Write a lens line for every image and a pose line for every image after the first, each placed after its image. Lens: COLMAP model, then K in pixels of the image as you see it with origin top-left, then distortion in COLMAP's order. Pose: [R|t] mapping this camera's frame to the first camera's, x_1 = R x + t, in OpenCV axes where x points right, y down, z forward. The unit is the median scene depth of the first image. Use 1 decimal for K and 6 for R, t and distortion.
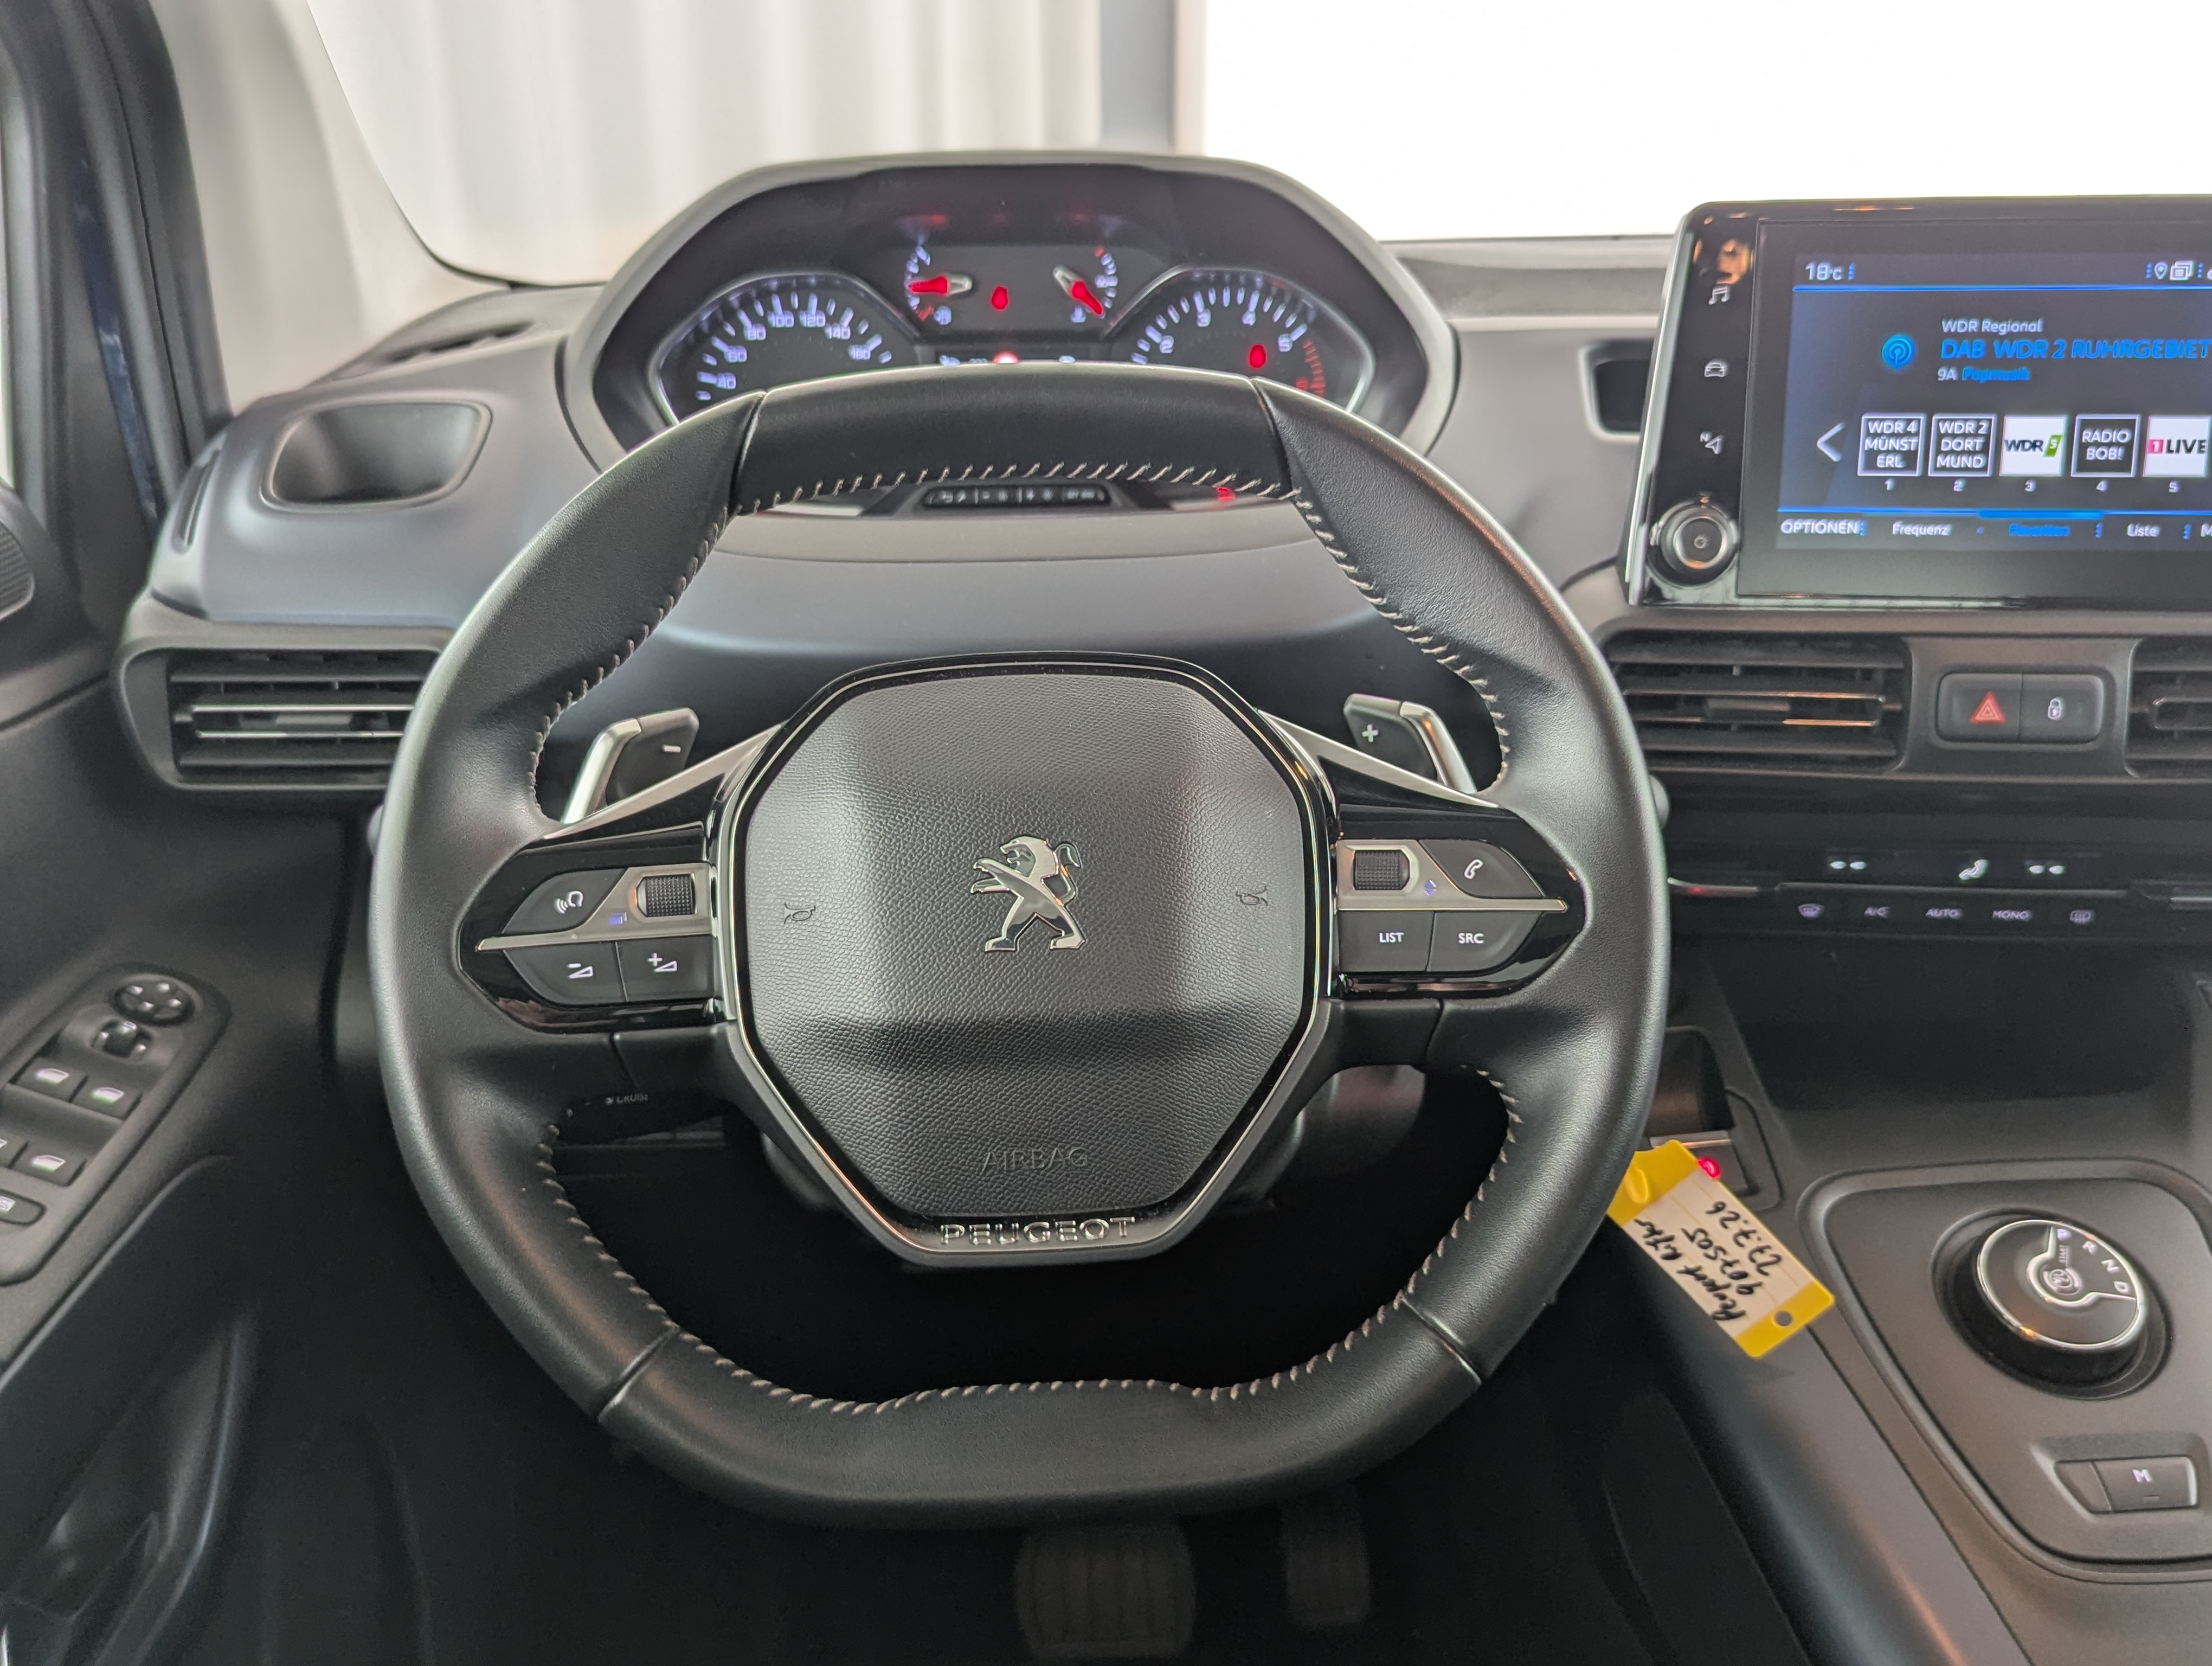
lens RADIAL K [[2009.0, 0, 1105.2], [0, 2009.0, 822.1], [0, 0, 1]] dist [0.015774, 0.000000]
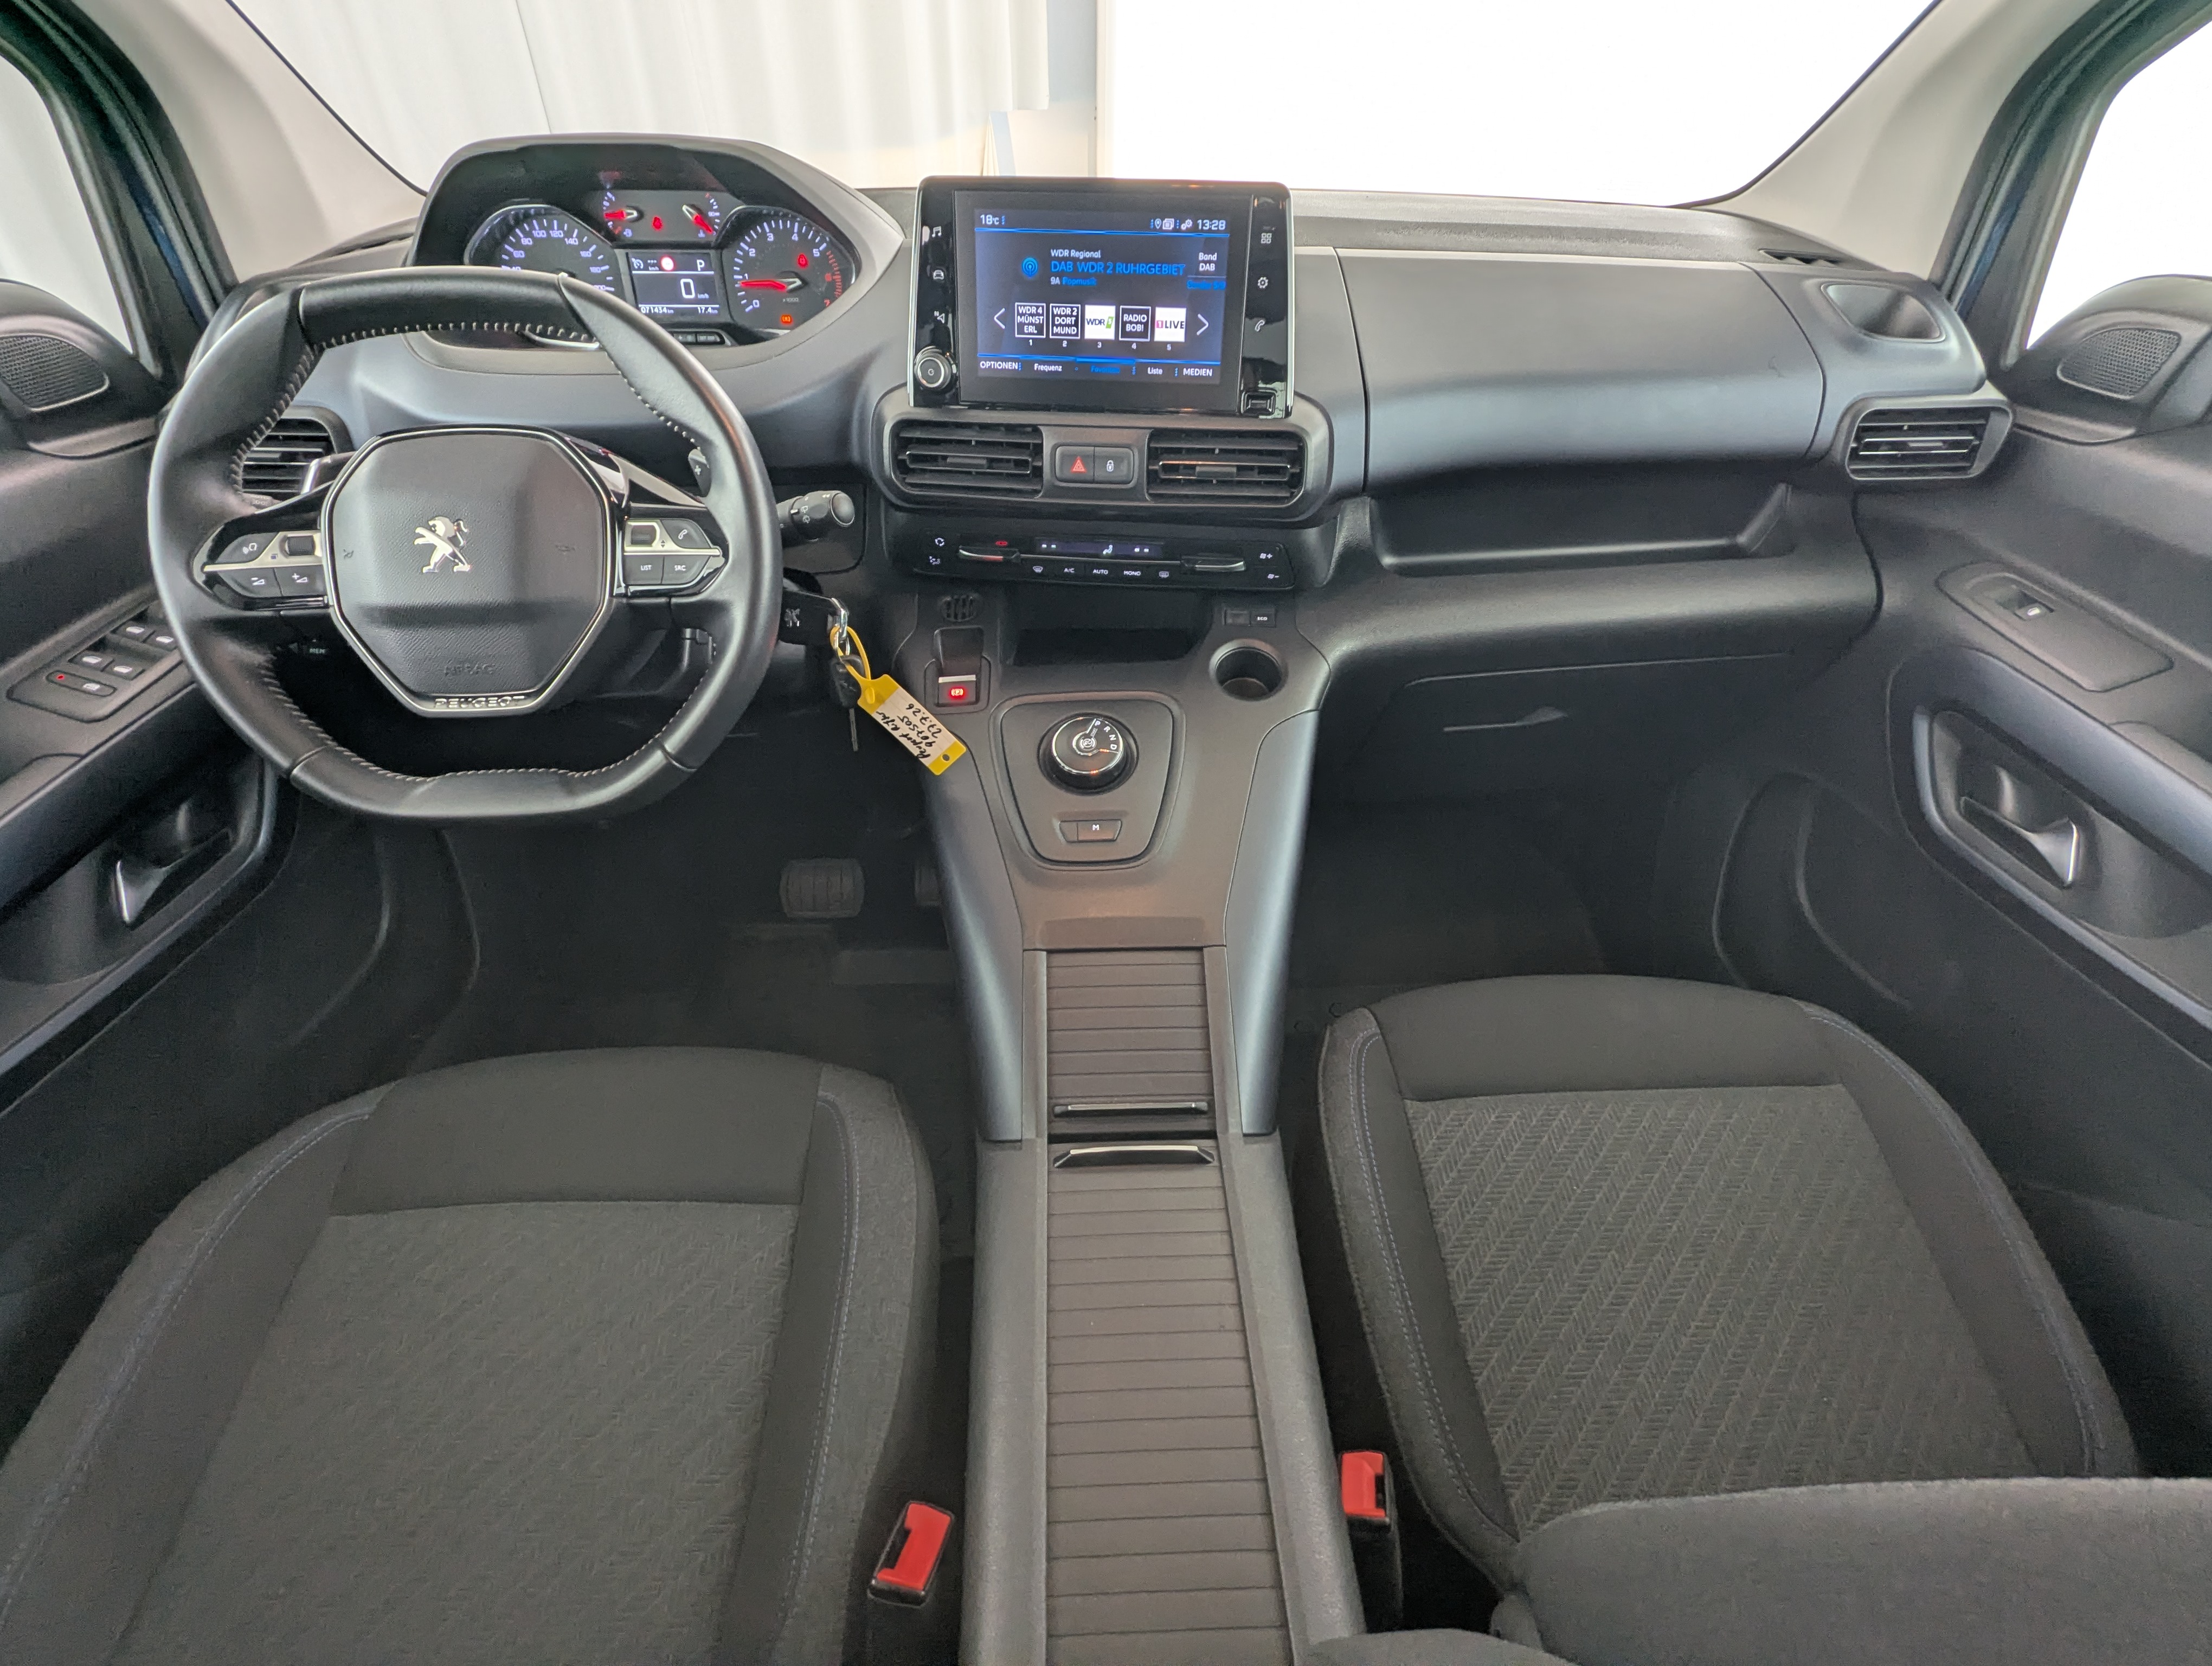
lens RADIAL K [[1042.8, 0, 1112.6], [0, 1042.8, 837.1], [0, 0, 1]] dist [-0.004010, 0.001265]
pose [[0.999810, 0.018629, 0.005799, 0.475659], [-0.019508, 0.959858, 0.279806, 0.008311], [-0.000353, -0.279866, 0.960039, -0.103312]]
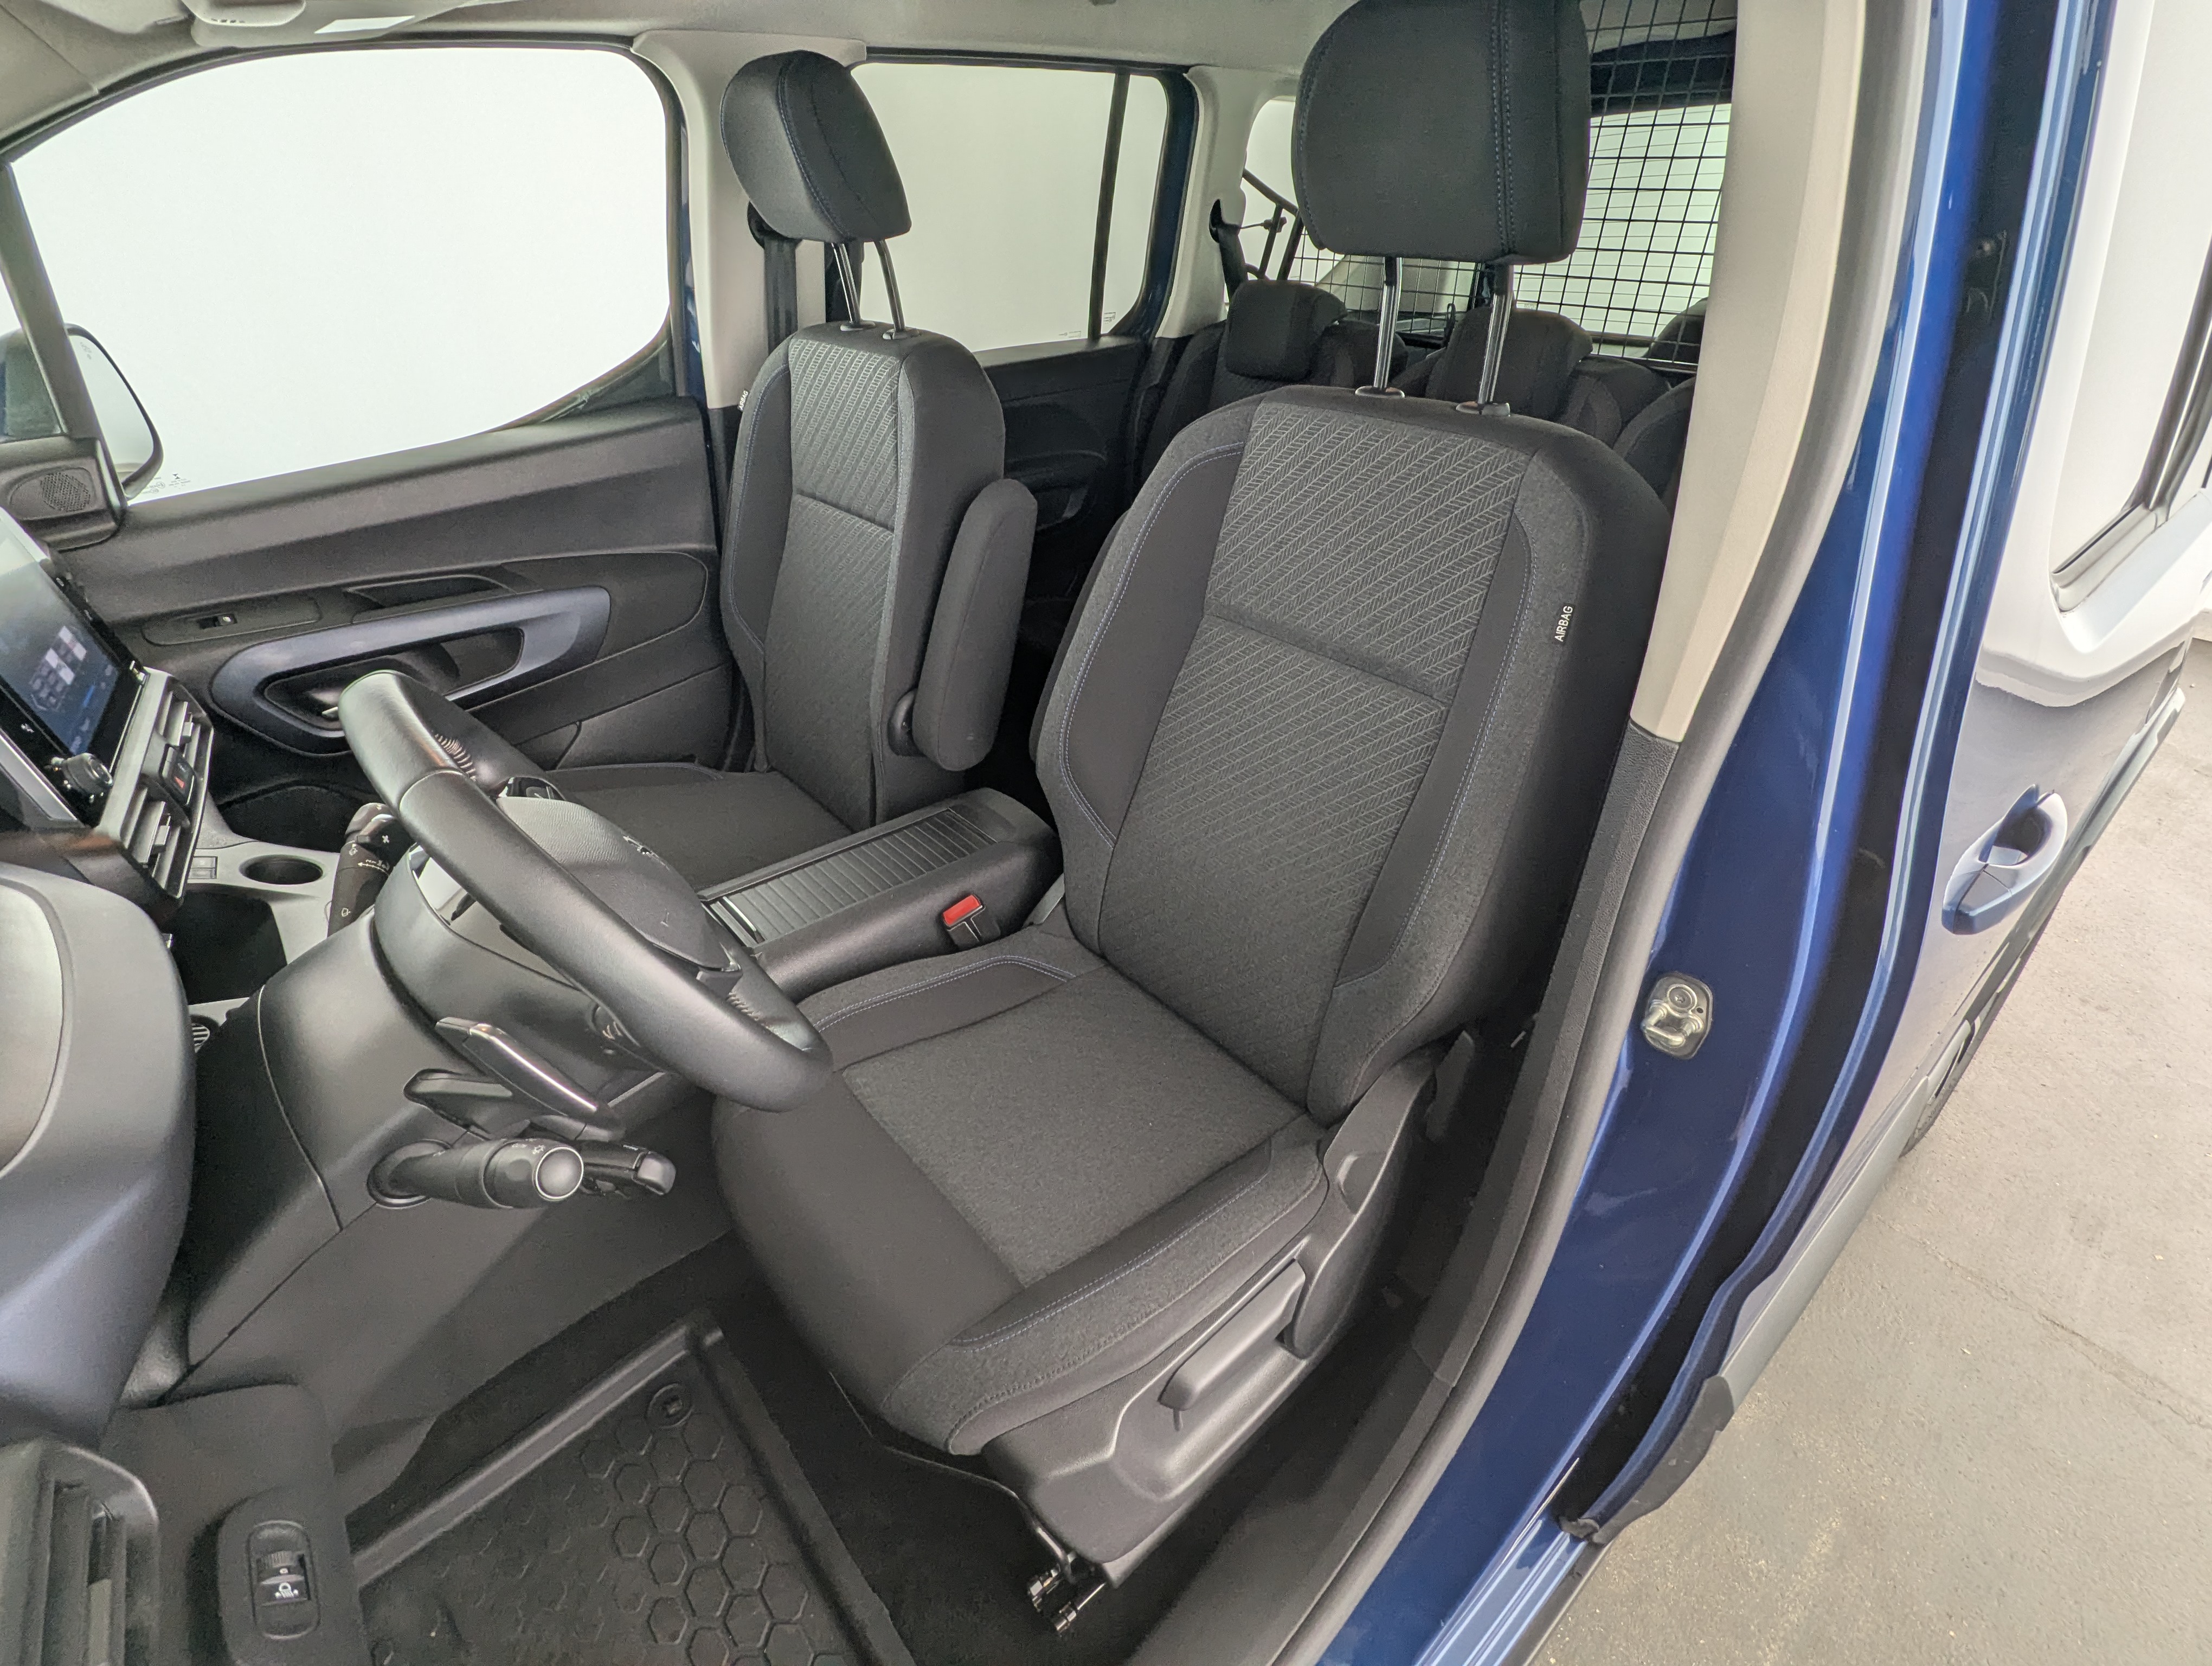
lens RADIAL K [[1042.8, 0, 1082.8], [0, 1042.8, 834.5], [0, 0, 1]] dist [-0.004010, 0.001265]
pose [[-0.605533, -0.405748, 0.684616, -0.807033], [0.294891, 0.684625, 0.666579, -0.434526], [-0.739168, 0.605522, -0.294912, 0.672849]]
